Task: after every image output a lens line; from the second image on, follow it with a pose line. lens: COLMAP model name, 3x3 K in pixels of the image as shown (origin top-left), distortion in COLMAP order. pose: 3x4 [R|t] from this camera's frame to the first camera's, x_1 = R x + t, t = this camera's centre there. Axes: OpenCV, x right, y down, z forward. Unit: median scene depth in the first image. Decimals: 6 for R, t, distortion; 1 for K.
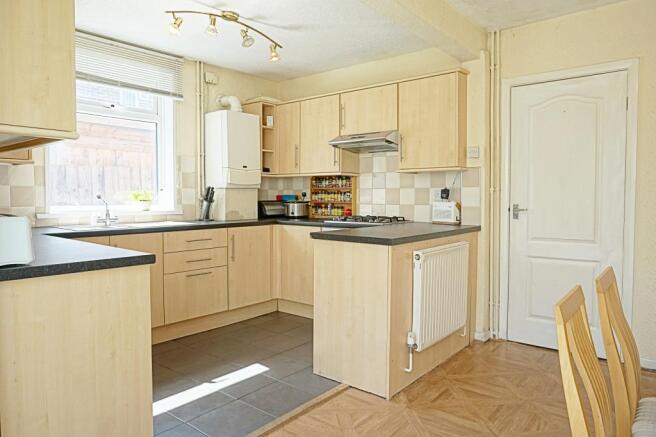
lens RADIAL K [[440.9, 0, 328.0], [0, 440.9, 218.5], [0, 0, 1]] dist [-0.034050, 0.006415]
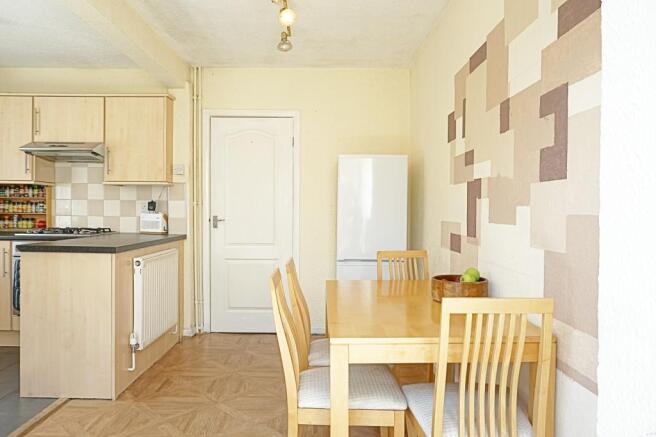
lens RADIAL K [[440.9, 0, 328.0], [0, 440.9, 218.5], [0, 0, 1]] dist [-0.034050, 0.006415]
pose [[0.764966, -0.002547, 0.644065, -0.095358], [0.021466, 0.999537, -0.021543, 0.006911], [-0.643712, 0.030305, 0.764667, -0.097624]]
